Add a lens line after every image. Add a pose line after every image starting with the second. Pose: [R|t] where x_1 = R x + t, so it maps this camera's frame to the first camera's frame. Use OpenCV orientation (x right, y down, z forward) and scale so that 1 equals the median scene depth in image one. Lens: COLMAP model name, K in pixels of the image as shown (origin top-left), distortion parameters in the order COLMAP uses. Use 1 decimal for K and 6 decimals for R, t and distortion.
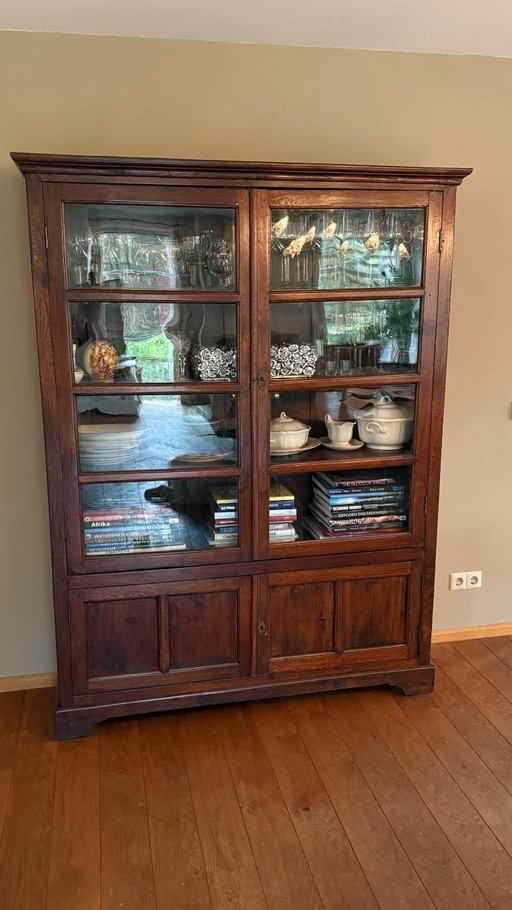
lens RADIAL K [[751.2, 0, 256.1], [0, 751.2, 453.1], [0, 0, 1]] dist [-0.002271, -0.002892]
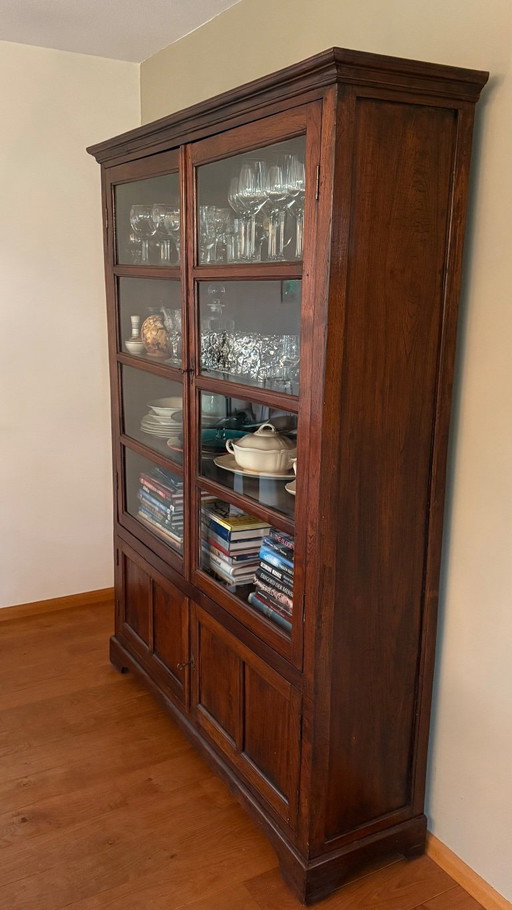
lens RADIAL K [[751.2, 0, 253.1], [0, 751.2, 458.4], [0, 0, 1]] dist [-0.002271, -0.002892]
pose [[0.295369, 0.224178, -0.928710, 0.758366], [-0.207349, 0.963952, 0.166740, -0.145569], [0.932611, 0.143317, 0.331205, 0.733883]]
